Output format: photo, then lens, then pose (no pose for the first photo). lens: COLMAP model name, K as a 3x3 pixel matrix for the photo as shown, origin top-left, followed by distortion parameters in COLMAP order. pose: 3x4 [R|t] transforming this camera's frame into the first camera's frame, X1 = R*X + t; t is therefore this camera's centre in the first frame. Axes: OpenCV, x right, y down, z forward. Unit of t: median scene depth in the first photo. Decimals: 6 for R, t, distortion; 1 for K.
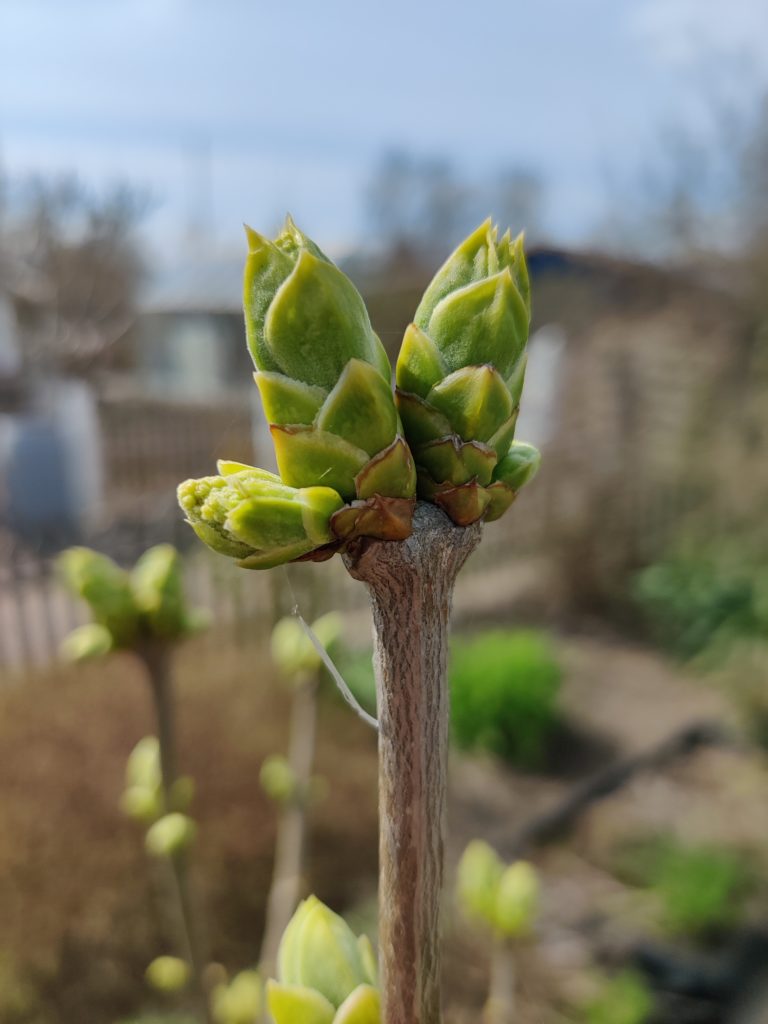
lens RADIAL K [[740.7, 0, 384.0], [0, 740.7, 512.0], [0, 0, 1]] dist [0.004638, -0.000449]
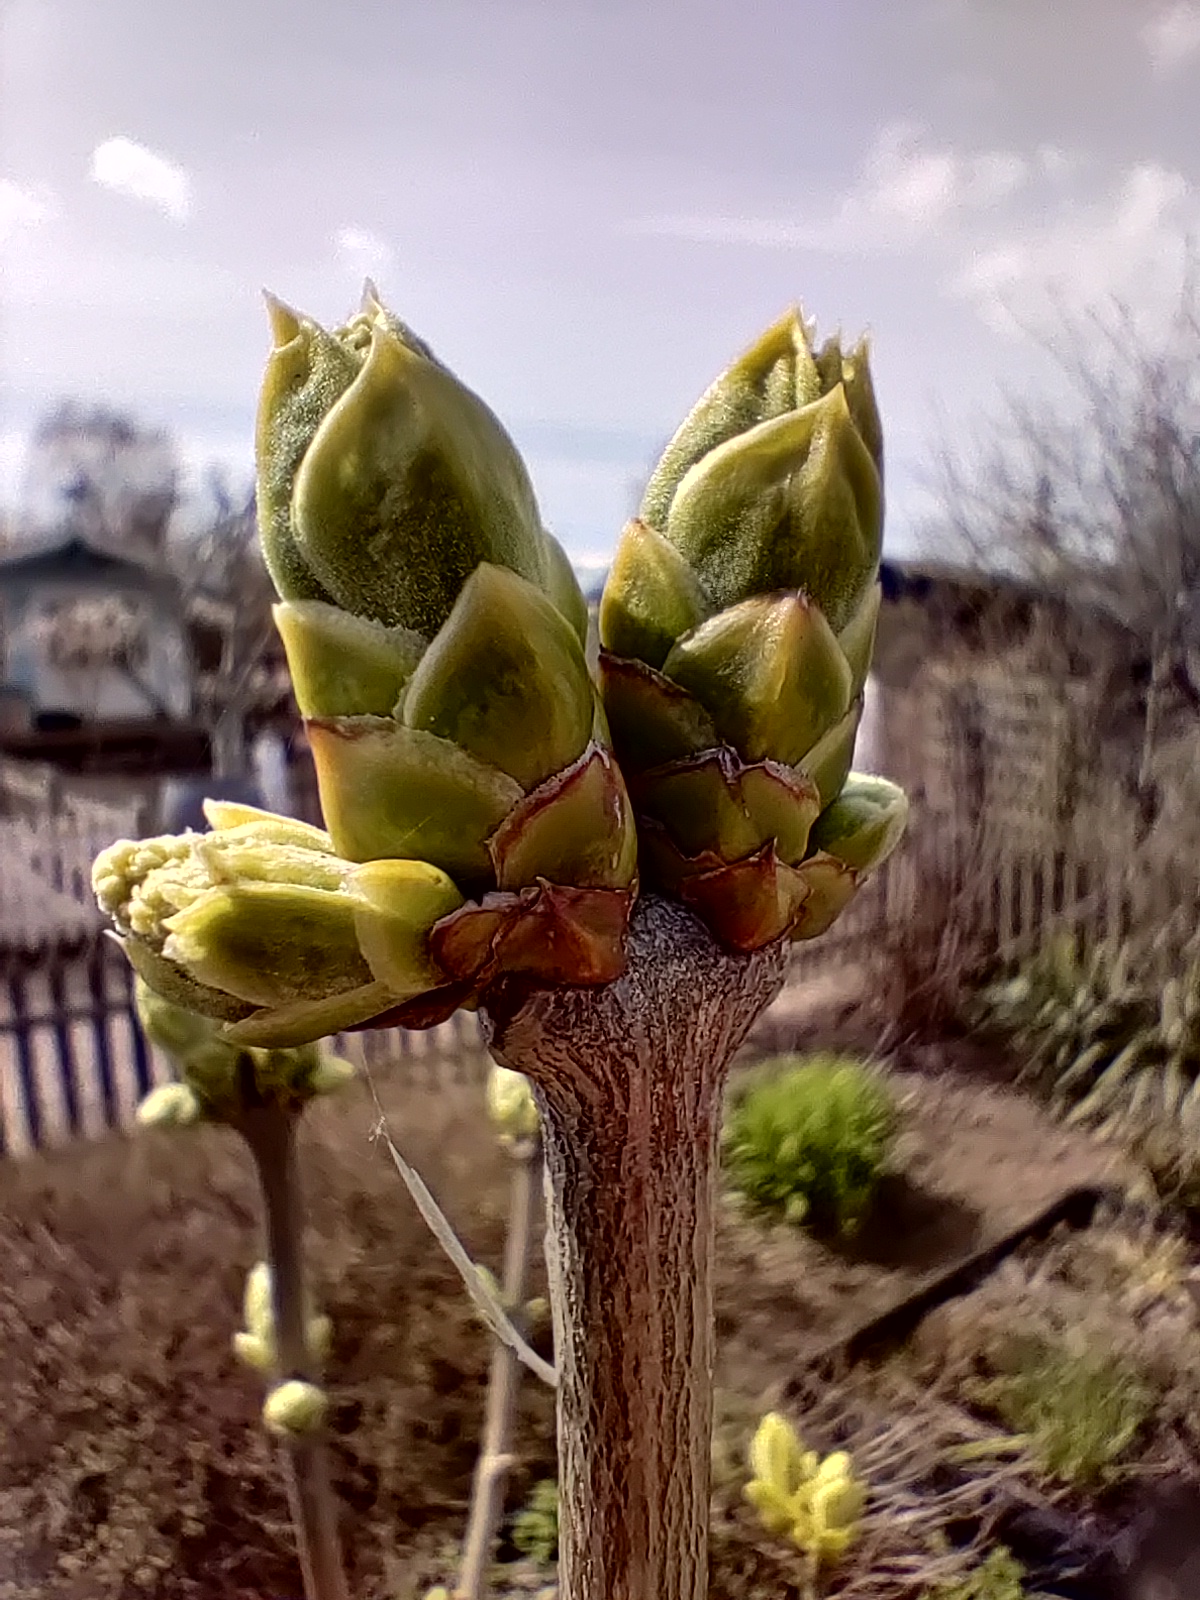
lens RADIAL K [[969.9, 0, 600.0], [0, 969.9, 800.0], [0, 0, 1]] dist [-0.047918, -0.002309]
pose [[0.998694, 0.006566, -0.050665, 0.050256], [-0.011815, 0.994506, -0.104008, -0.010957], [0.049704, 0.104471, 0.993285, 0.419759]]
